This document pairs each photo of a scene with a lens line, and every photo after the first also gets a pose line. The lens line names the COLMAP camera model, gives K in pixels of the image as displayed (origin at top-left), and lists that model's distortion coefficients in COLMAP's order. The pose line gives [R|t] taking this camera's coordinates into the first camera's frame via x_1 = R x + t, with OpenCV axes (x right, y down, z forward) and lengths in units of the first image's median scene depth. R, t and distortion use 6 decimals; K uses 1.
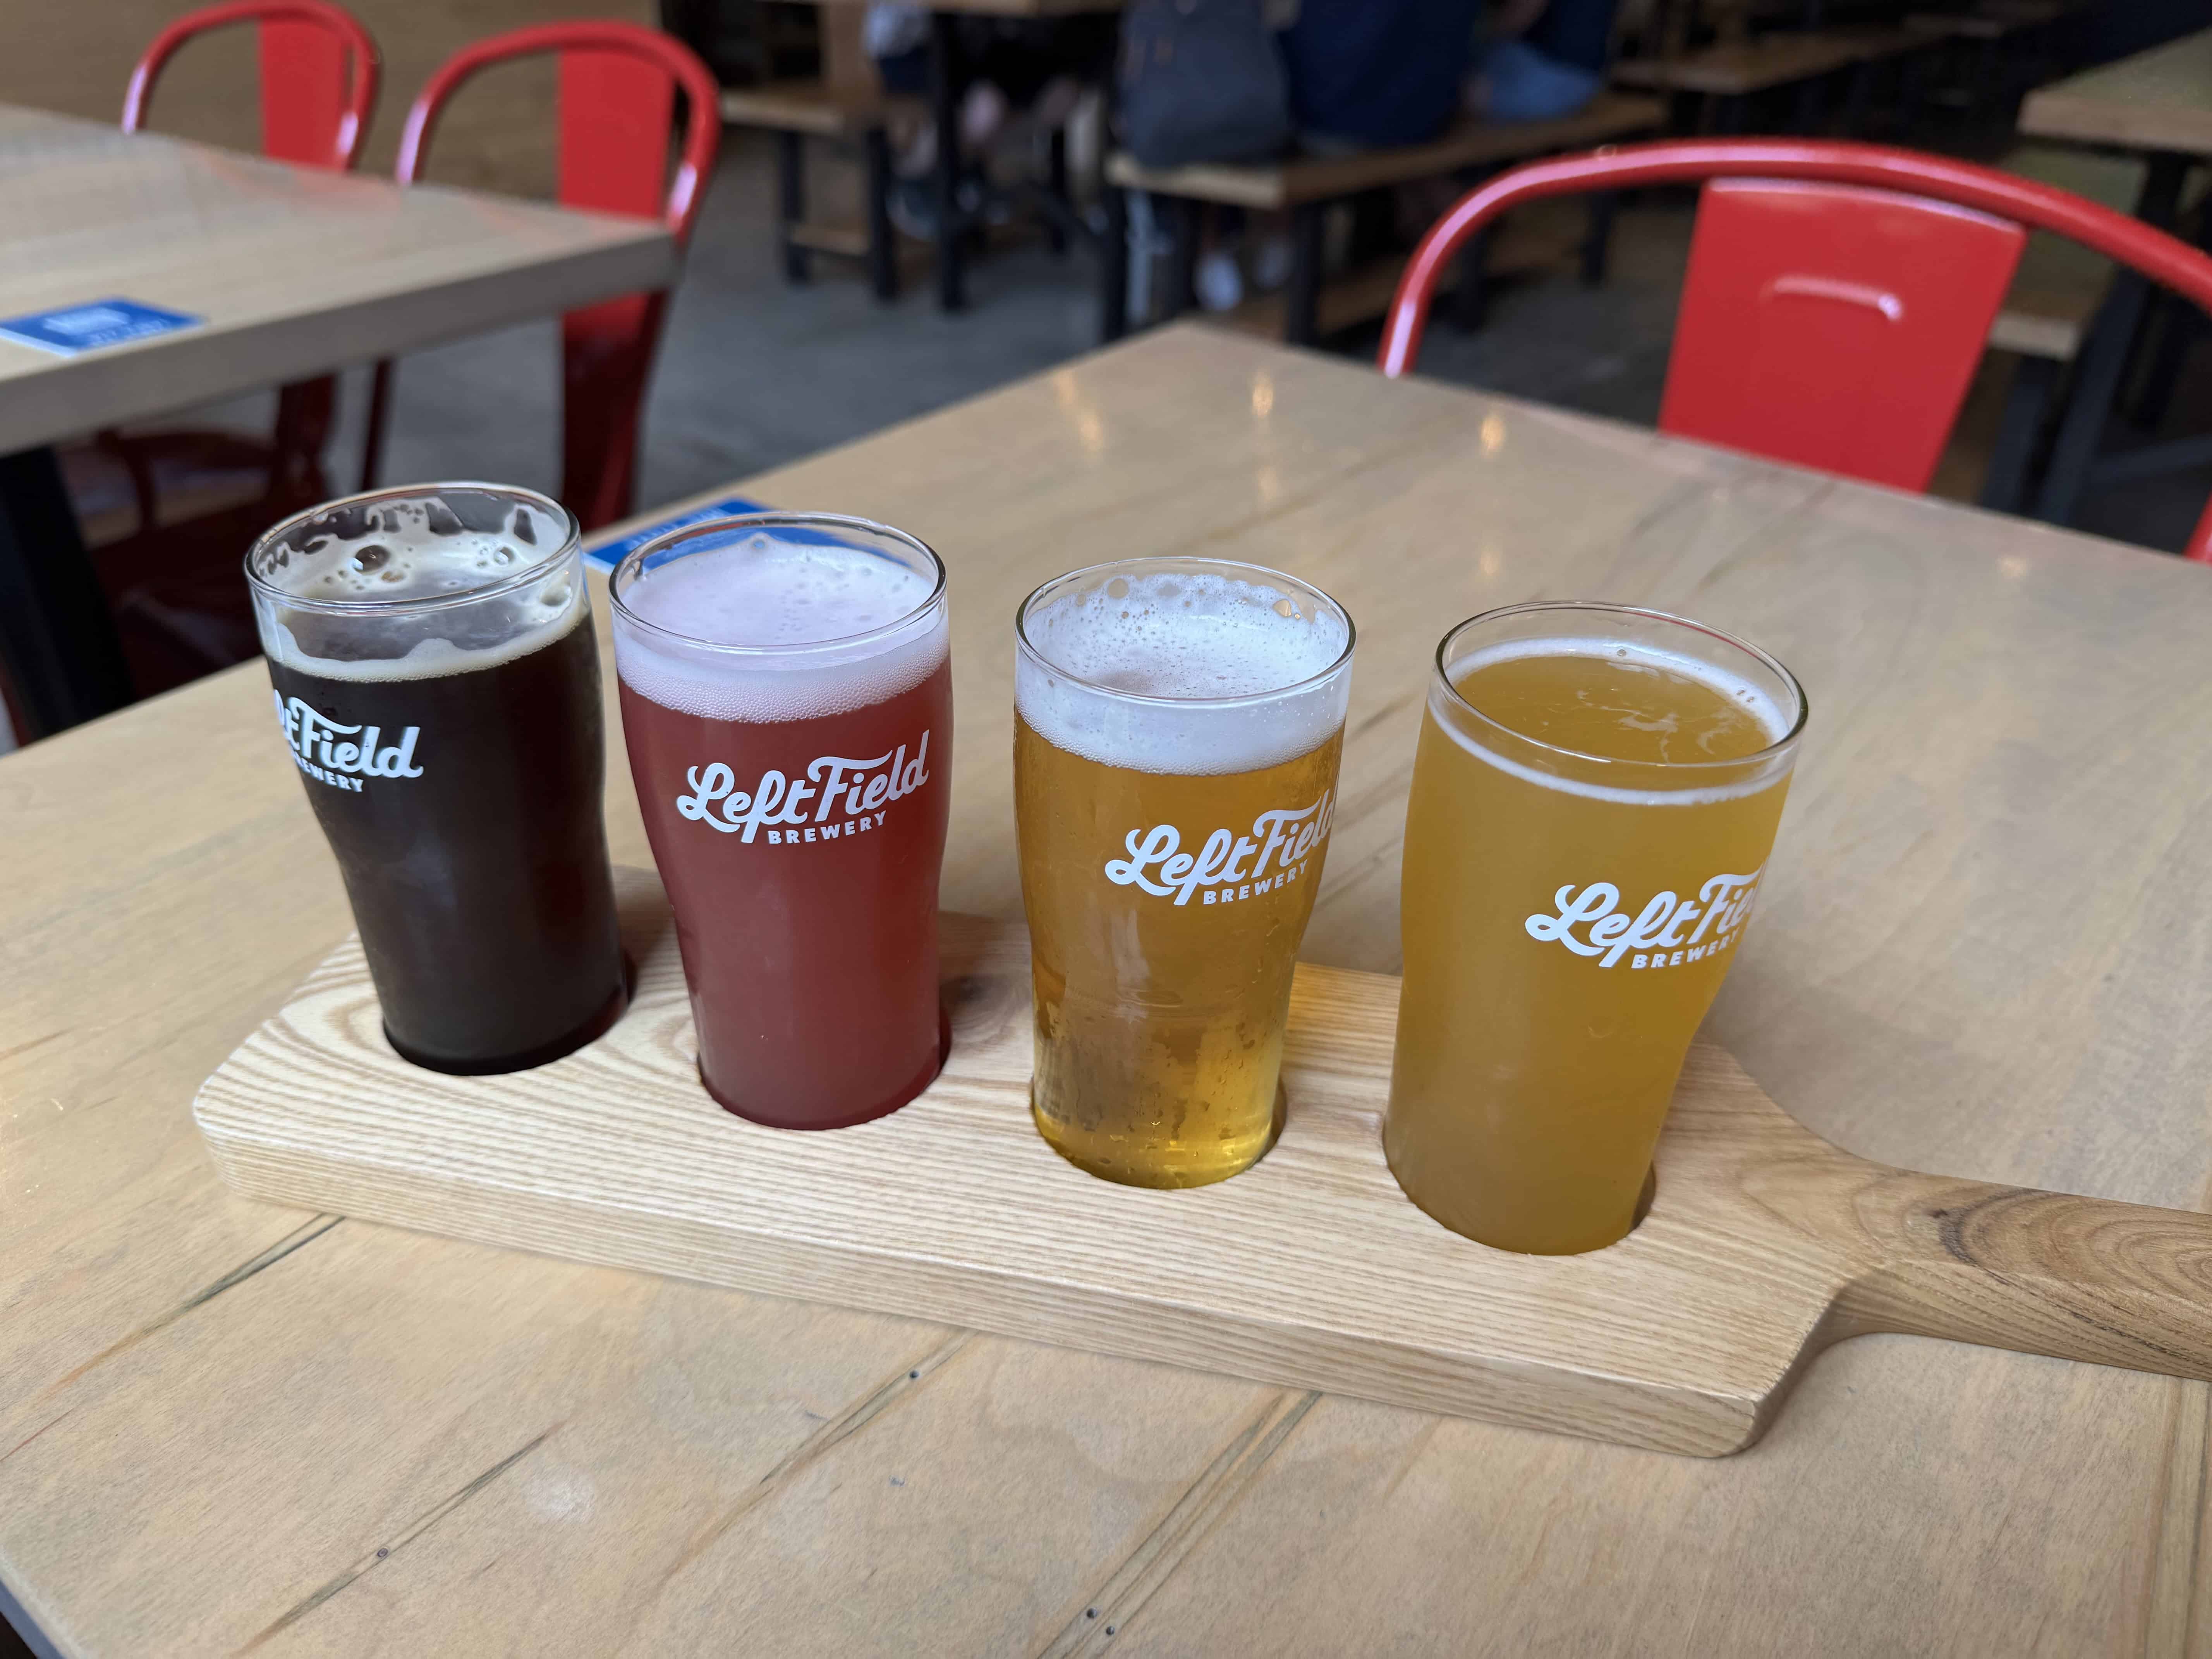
lens RADIAL K [[1565.0, 0, 1143.3], [0, 1565.0, 787.4], [0, 0, 1]] dist [0.073486, -0.150270]
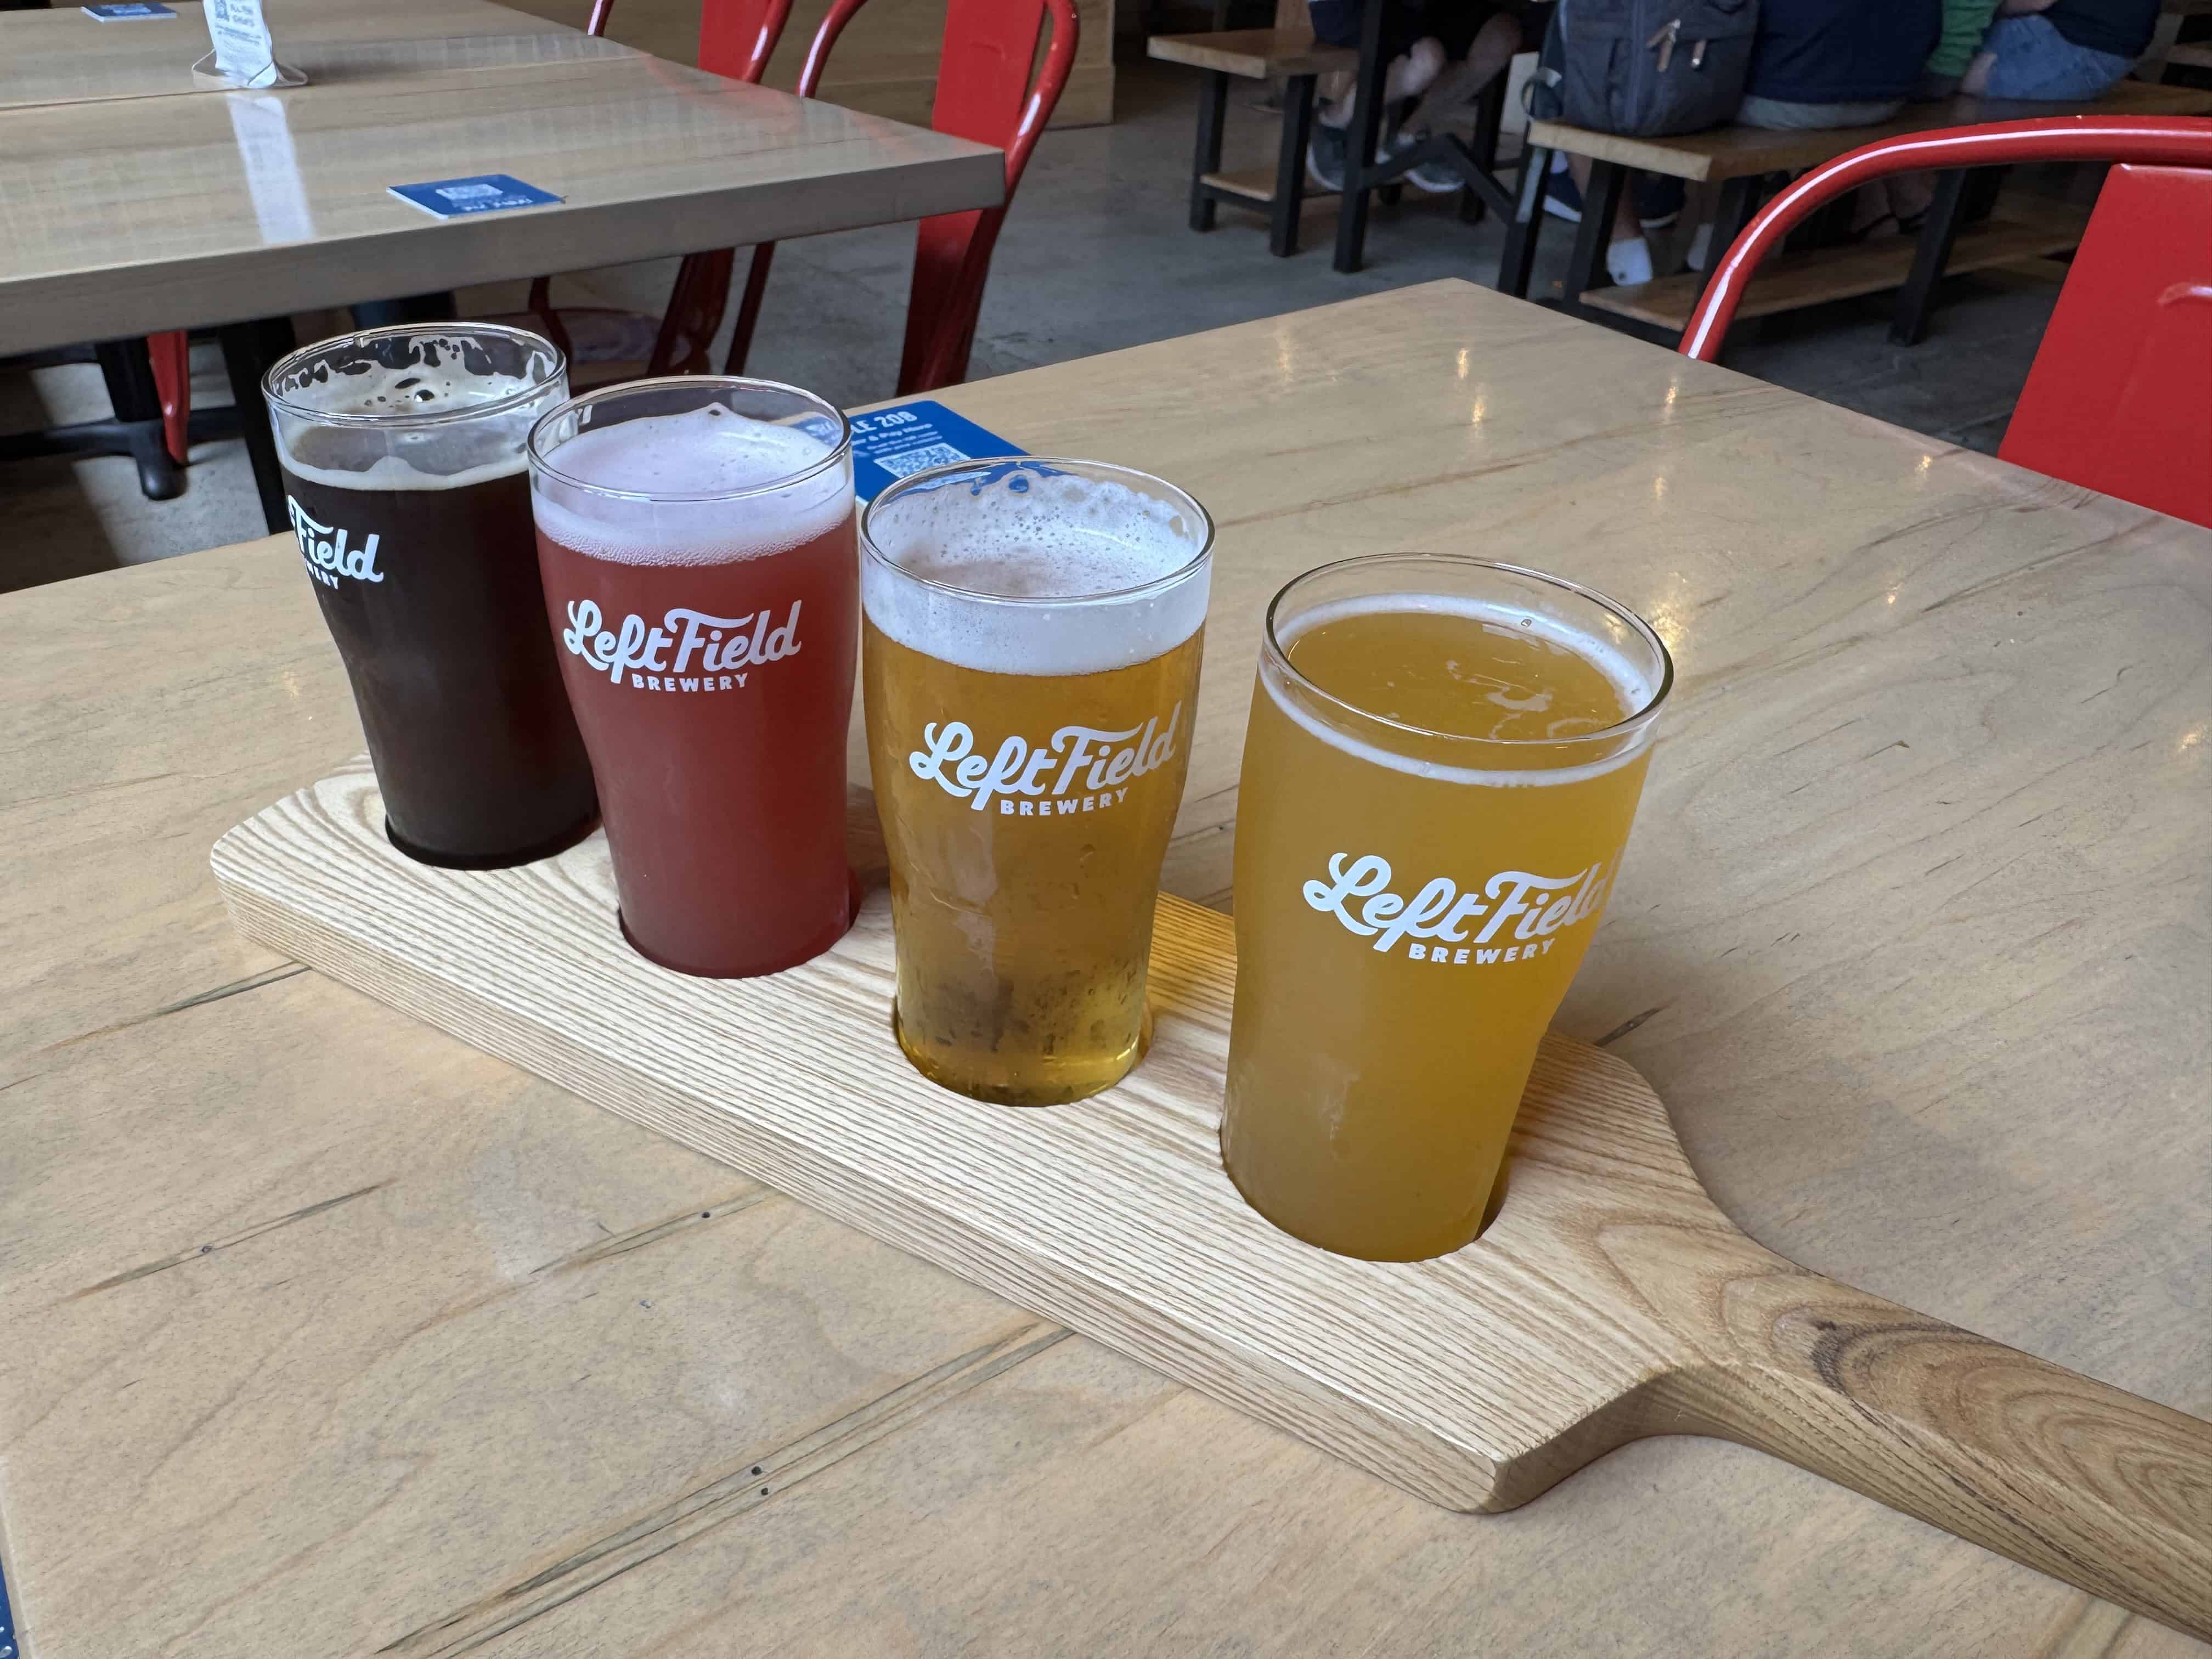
lens RADIAL K [[1538.3, 0, 1106.0], [0, 1538.3, 829.5], [0, 0, 1]] dist [0.045550, -0.083809]
pose [[0.949544, 0.171800, -0.262394, 0.318594], [-0.158699, 0.984807, 0.070499, 0.006724], [0.270519, -0.025300, 0.962382, 0.091512]]
